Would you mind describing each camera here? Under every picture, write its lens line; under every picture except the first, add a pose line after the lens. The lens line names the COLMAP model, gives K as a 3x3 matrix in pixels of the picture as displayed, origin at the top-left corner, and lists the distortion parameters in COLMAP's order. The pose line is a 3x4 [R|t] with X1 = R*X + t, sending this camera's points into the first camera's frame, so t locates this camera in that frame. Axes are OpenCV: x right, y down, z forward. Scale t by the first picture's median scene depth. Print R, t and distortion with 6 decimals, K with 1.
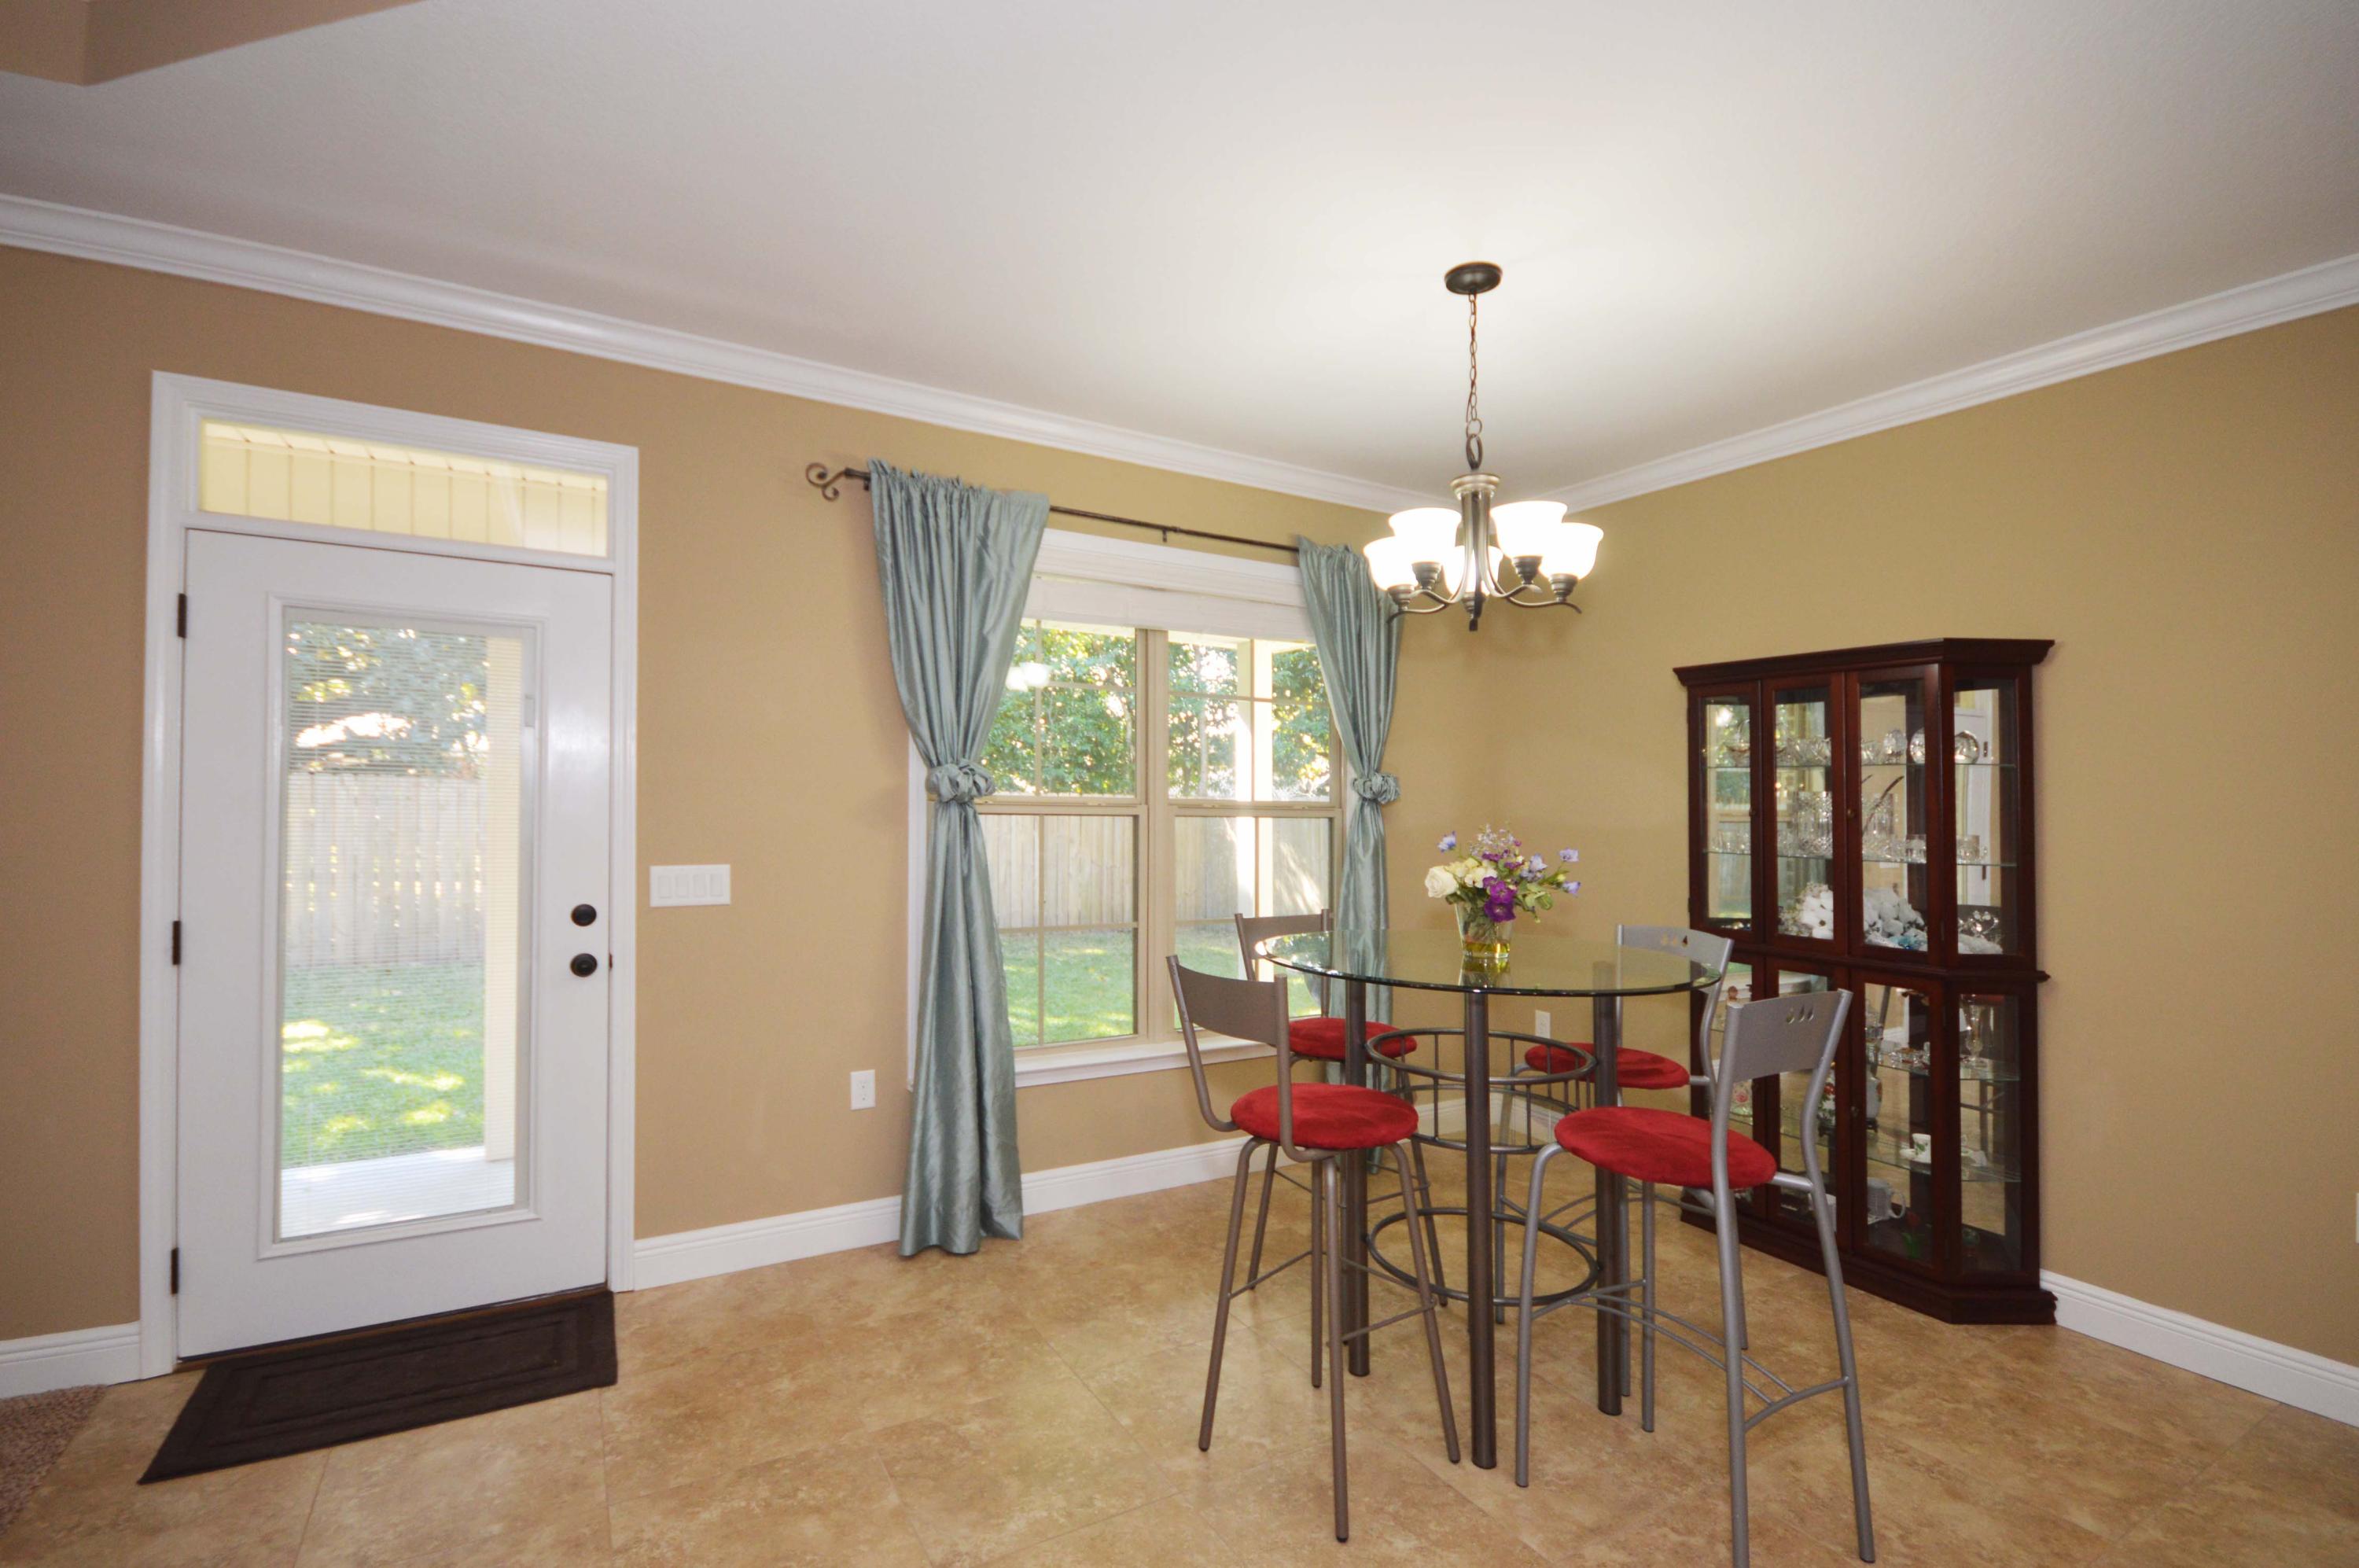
lens RADIAL K [[1048.8, 0, 1174.0], [0, 1048.8, 783.7], [0, 0, 1]] dist [-0.005138, -0.002039]
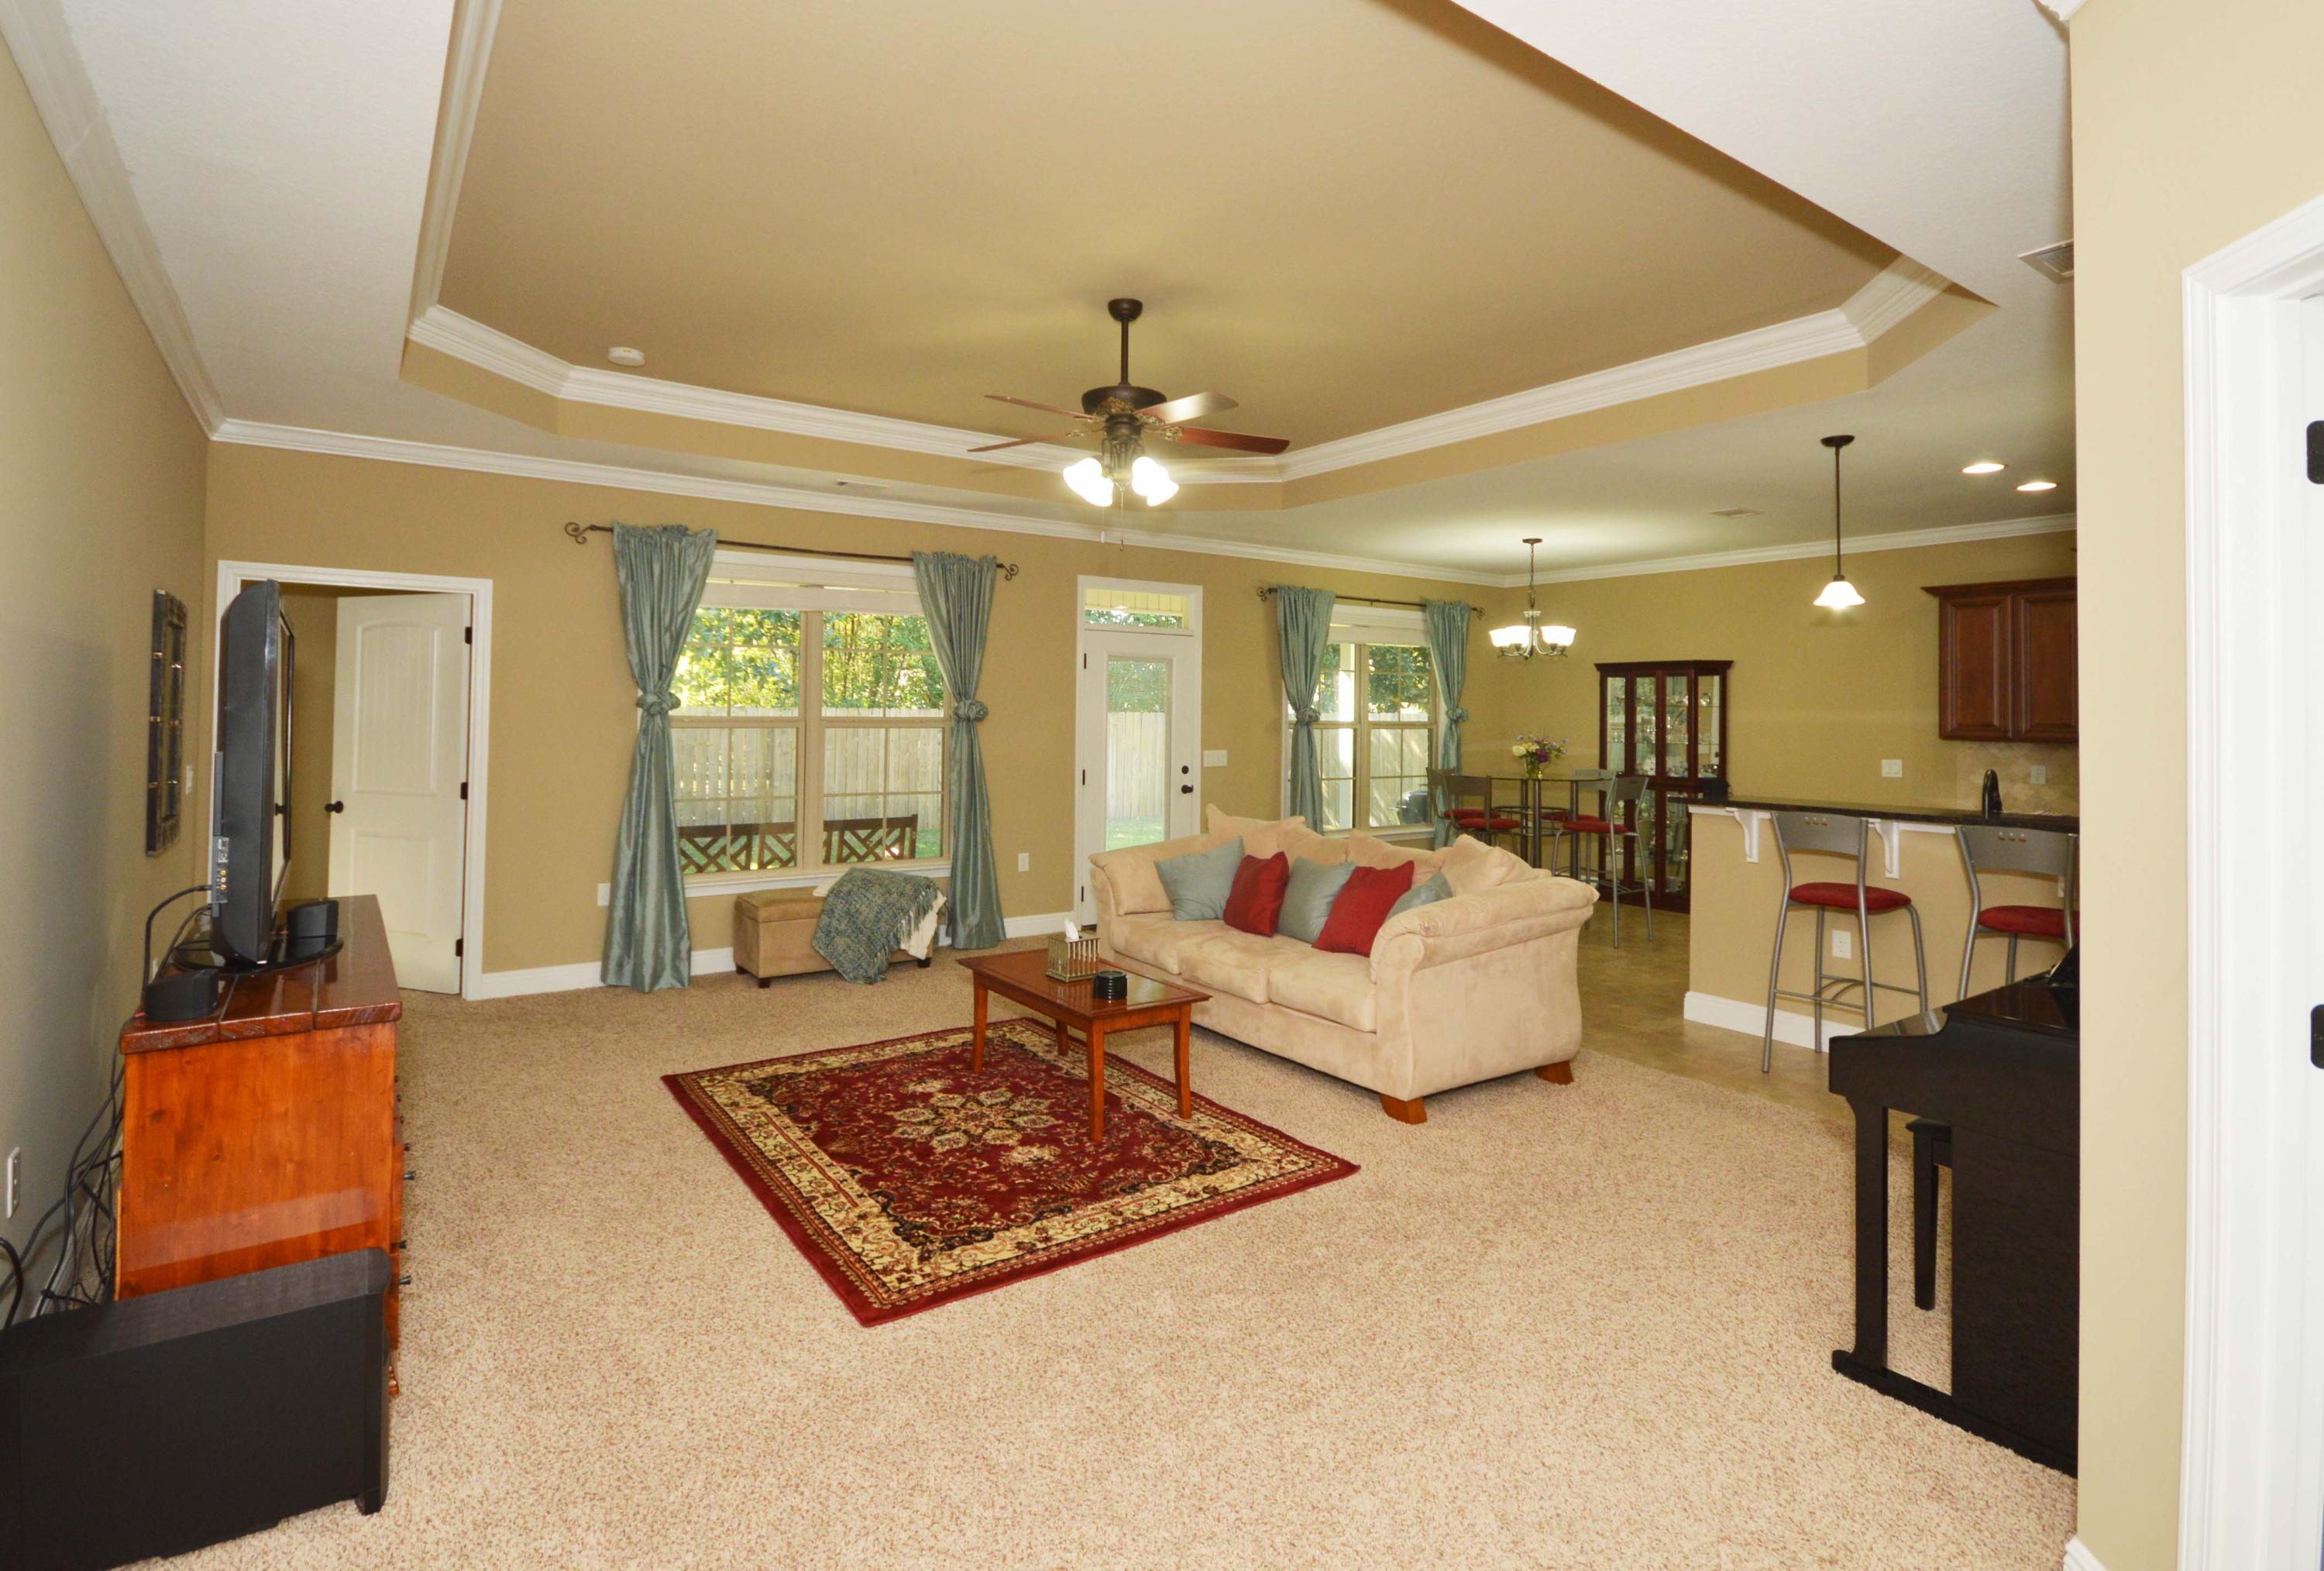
lens RADIAL K [[1126.7, 0, 1116.4], [0, 1126.7, 760.8], [0, 0, 1]] dist [0.002612, 0.000119]
pose [[0.997661, -0.011568, 0.067369, -0.850318], [0.007494, 0.998145, 0.060421, -0.059573], [-0.067943, -0.059775, 0.995897, -1.618905]]
